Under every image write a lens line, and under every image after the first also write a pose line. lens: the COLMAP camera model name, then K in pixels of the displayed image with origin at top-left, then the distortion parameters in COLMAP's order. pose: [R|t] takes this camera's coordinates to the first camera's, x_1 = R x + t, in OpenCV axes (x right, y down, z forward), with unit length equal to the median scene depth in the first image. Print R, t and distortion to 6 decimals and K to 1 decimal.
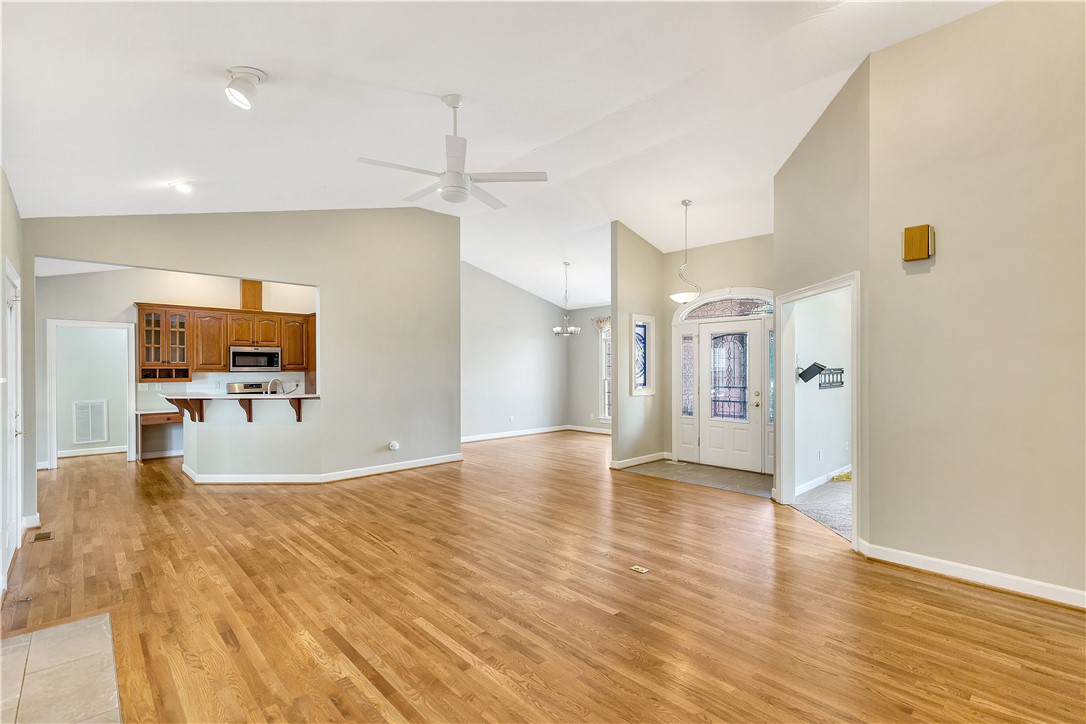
lens RADIAL K [[500.2, 0, 543.0], [0, 500.2, 362.0], [0, 0, 1]] dist [0.000466, 0.000028]
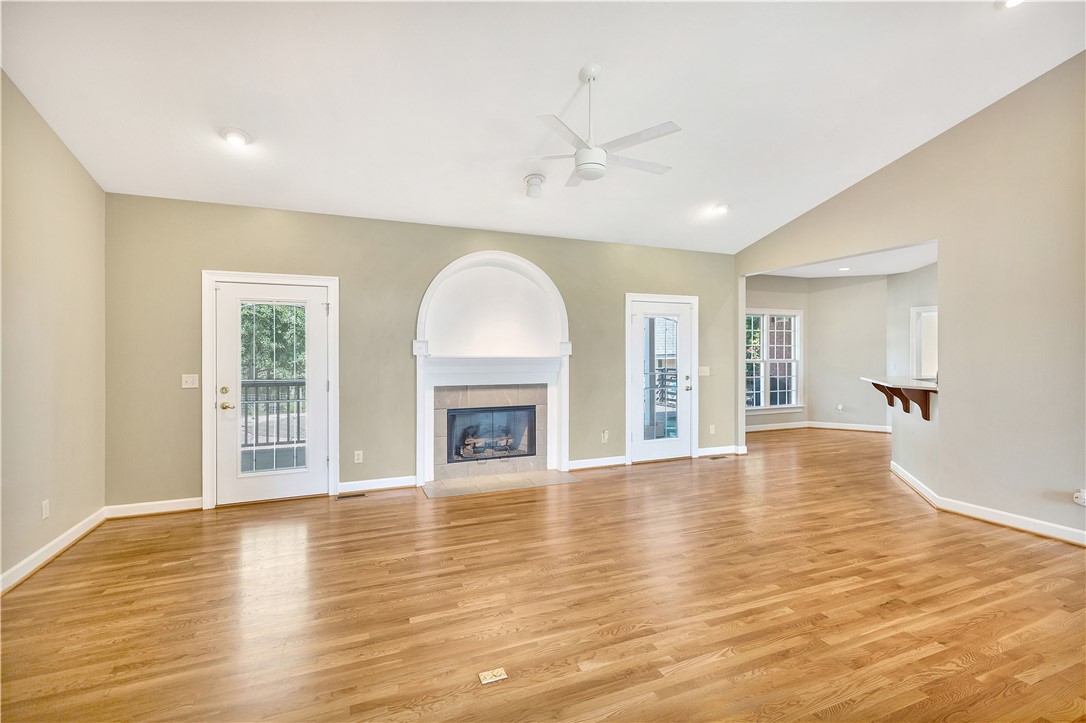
lens RADIAL K [[490.0, 0, 548.4], [0, 490.0, 350.3], [0, 0, 1]] dist [0.003814, -0.000086]
pose [[-0.347447, 0.004523, -0.937689, 0.549510], [0.014637, 0.999893, -0.000601, 0.008438], [0.937585, -0.013933, -0.347476, 0.952485]]
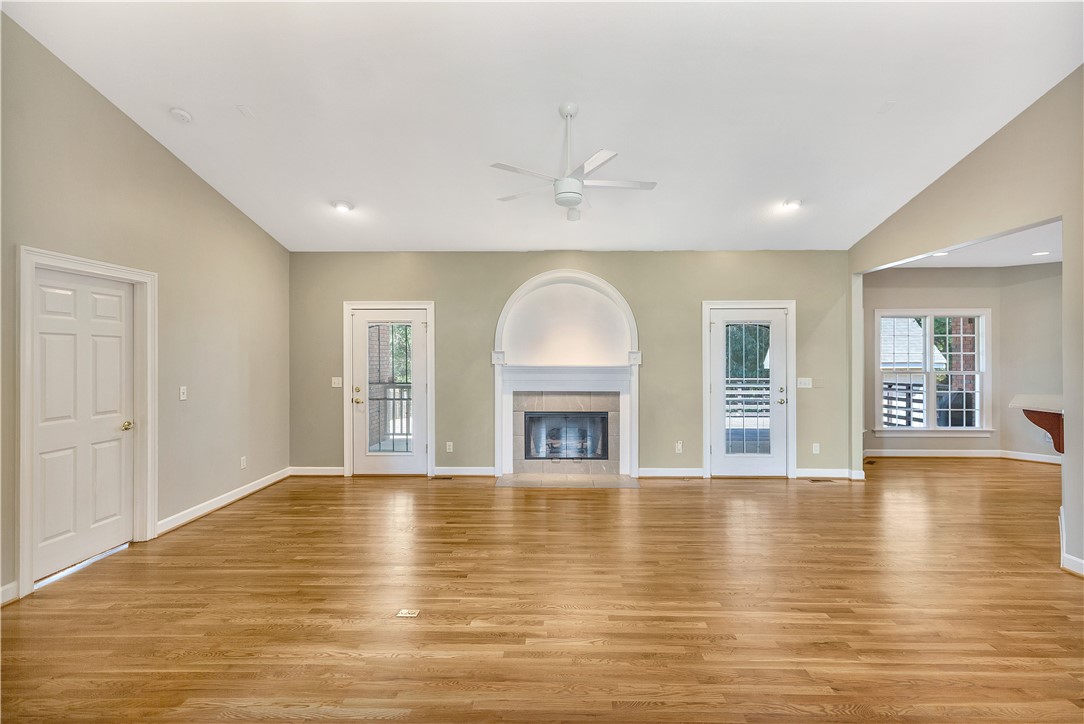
lens RADIAL K [[488.3, 0, 547.7], [0, 488.3, 356.0], [0, 0, 1]] dist [0.001127, 0.000046]
pose [[-0.695431, 0.002604, -0.718589, 0.447510], [0.013236, 0.999870, -0.009186, 0.007000], [0.718471, -0.015900, -0.695375, 1.276563]]
